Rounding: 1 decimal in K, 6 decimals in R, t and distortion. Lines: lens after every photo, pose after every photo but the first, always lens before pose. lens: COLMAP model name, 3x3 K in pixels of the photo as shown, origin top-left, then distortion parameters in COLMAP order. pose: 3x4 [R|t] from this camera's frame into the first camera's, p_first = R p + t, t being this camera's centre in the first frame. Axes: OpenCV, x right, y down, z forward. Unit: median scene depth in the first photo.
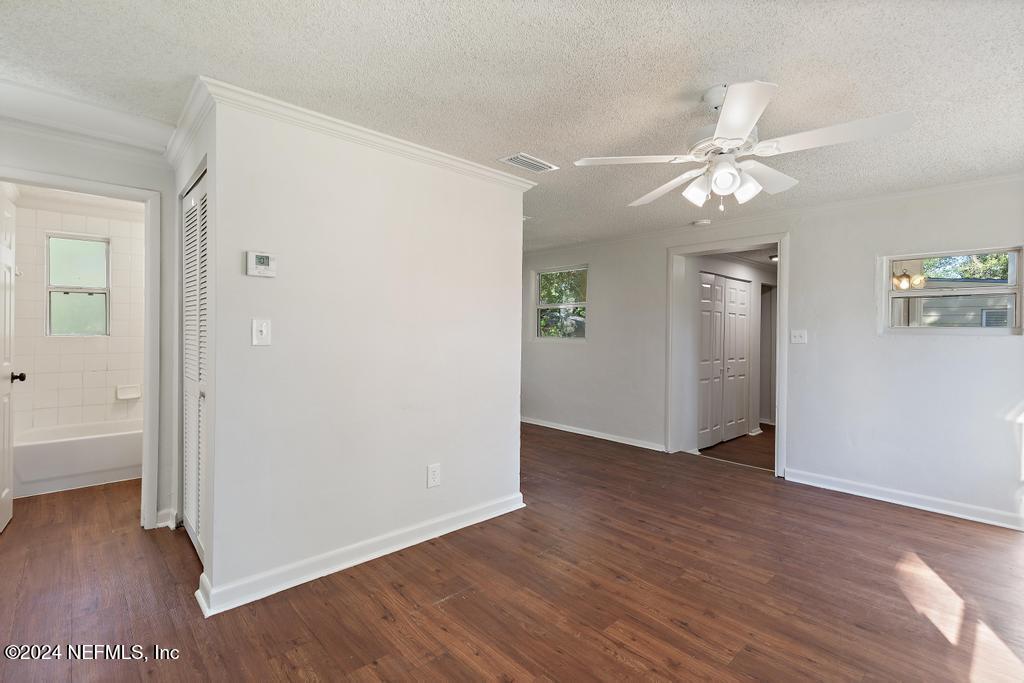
lens RADIAL K [[473.7, 0, 514.2], [0, 473.7, 328.6], [0, 0, 1]] dist [0.011784, -0.000071]
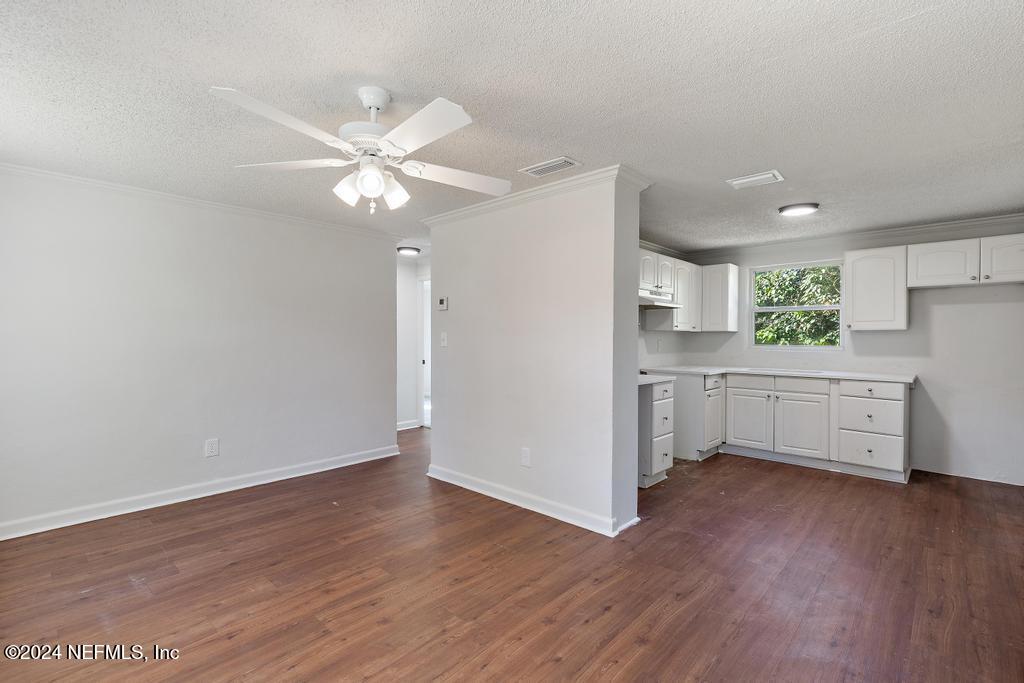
lens RADIAL K [[470.1, 0, 512.0], [0, 470.1, 341.5], [0, 0, 1]] dist [0.002479, 0.000261]
pose [[0.066318, -0.000962, -0.997798, 1.066106], [0.003319, 0.999994, -0.000743, 0.013325], [0.997793, -0.003263, 0.066321, 0.912815]]
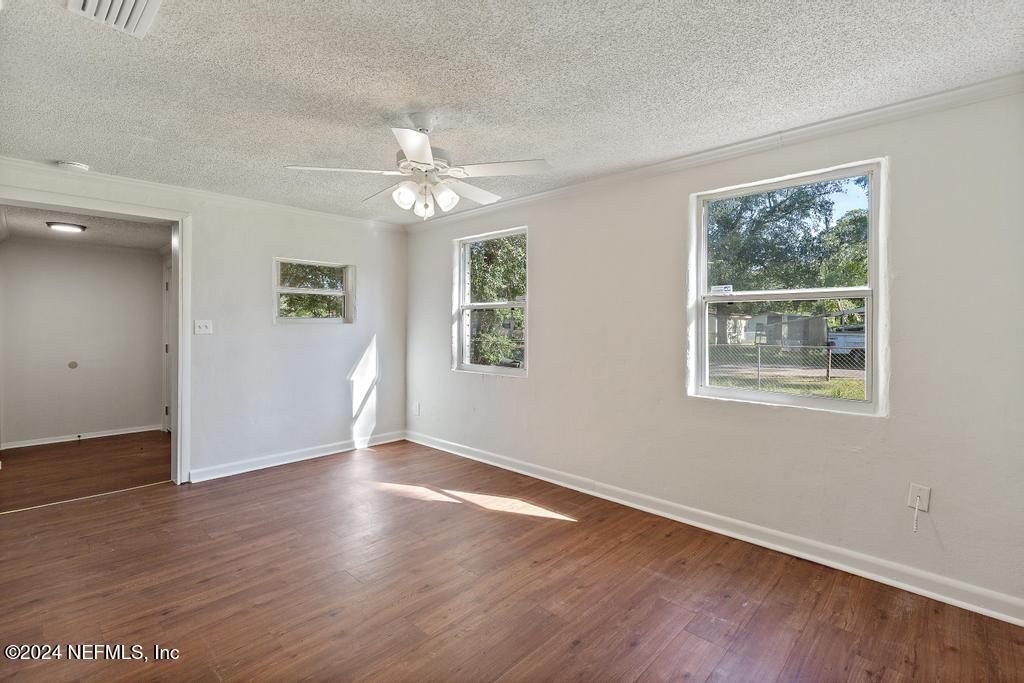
lens RADIAL K [[473.7, 0, 514.2], [0, 473.7, 328.6], [0, 0, 1]] dist [0.011784, -0.000071]
pose [[-0.058505, -0.020978, 0.998067, -0.551465], [-0.006605, 0.999765, 0.020626, -0.005840], [-0.998265, -0.005386, -0.058630, 0.632636]]
